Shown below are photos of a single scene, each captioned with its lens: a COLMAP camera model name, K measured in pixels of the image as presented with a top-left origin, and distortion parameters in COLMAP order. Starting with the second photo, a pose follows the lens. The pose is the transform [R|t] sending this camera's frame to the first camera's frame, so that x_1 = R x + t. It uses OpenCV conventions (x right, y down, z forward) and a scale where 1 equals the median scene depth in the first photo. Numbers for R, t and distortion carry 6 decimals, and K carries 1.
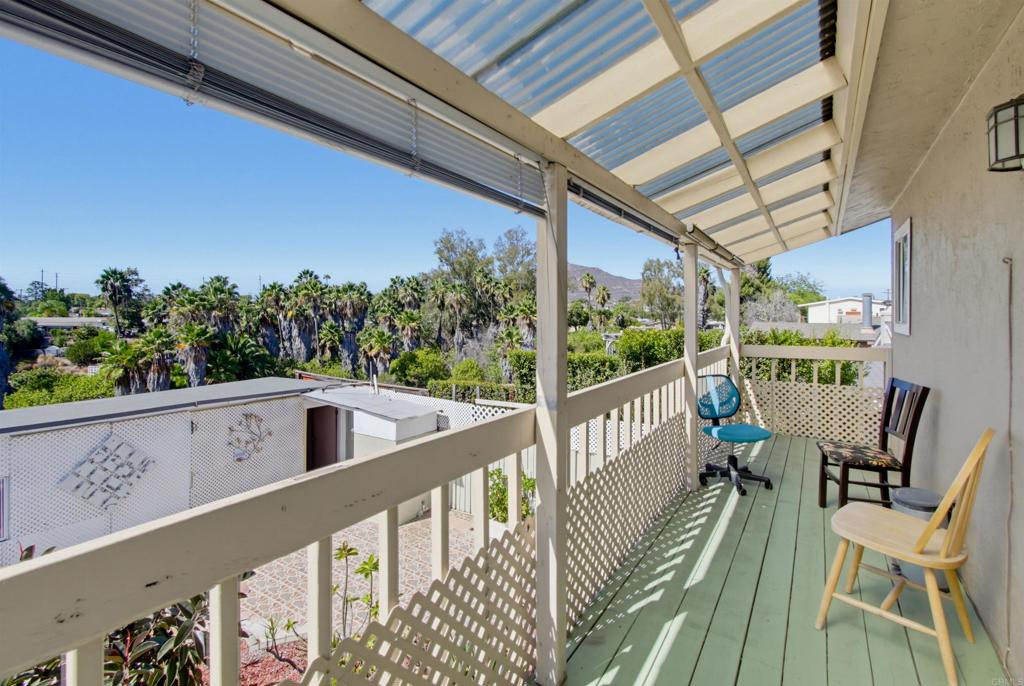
lens RADIAL K [[472.0, 0, 521.5], [0, 472.0, 323.4], [0, 0, 1]] dist [0.011246, 0.000132]
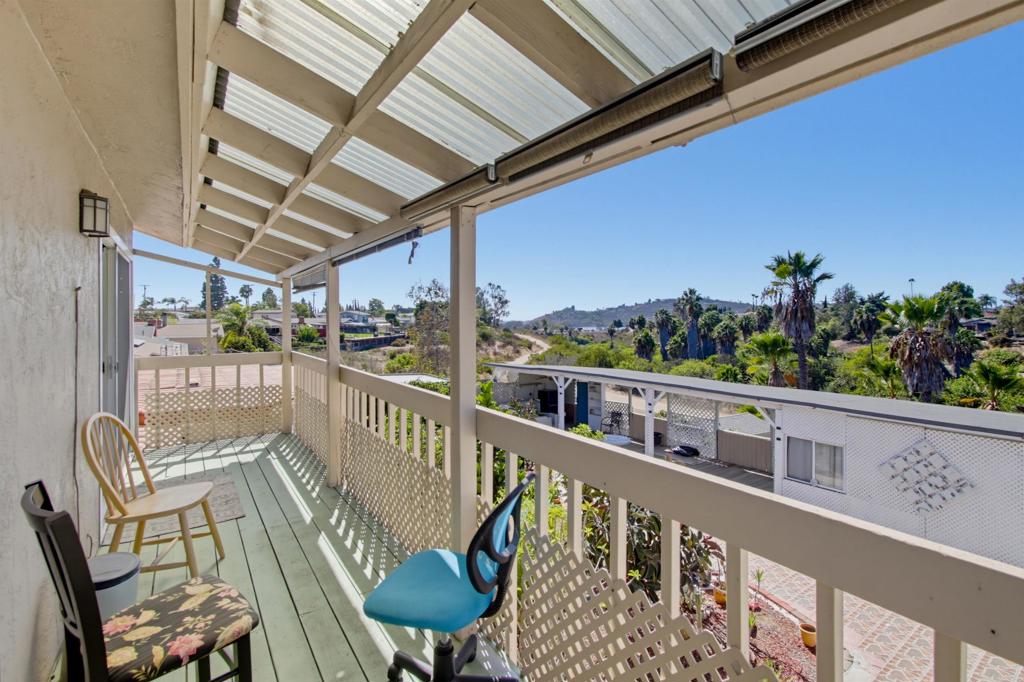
lens RADIAL K [[472.0, 0, 521.5], [0, 472.0, 321.4], [0, 0, 1]] dist [0.011246, 0.000132]
pose [[-0.382407, 0.002471, -0.923991, 1.092724], [-0.012794, 0.999886, 0.007969, -0.041688], [0.923906, 0.014869, -0.382331, 1.620714]]
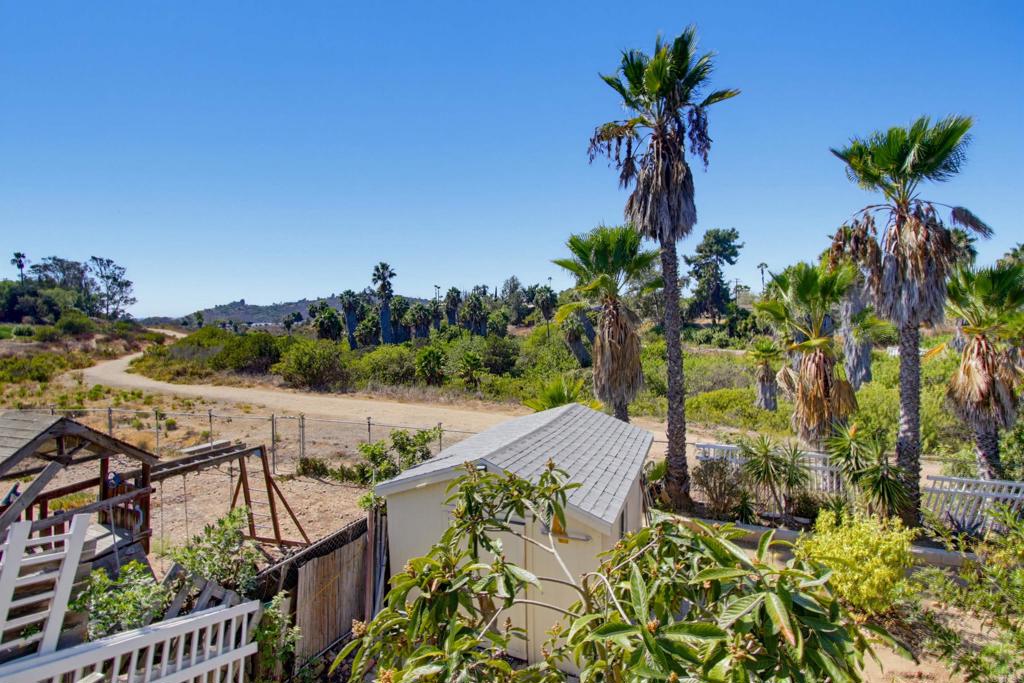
lens RADIAL K [[458.6, 0, 512.0], [0, 458.6, 341.5], [0, 0, 1]] dist [0.007827, 0.000208]
pose [[0.240621, 0.052956, -0.969174, -4.641984], [-0.010429, 0.998594, 0.051974, 0.884418], [0.970563, -0.002399, 0.240835, 0.852794]]
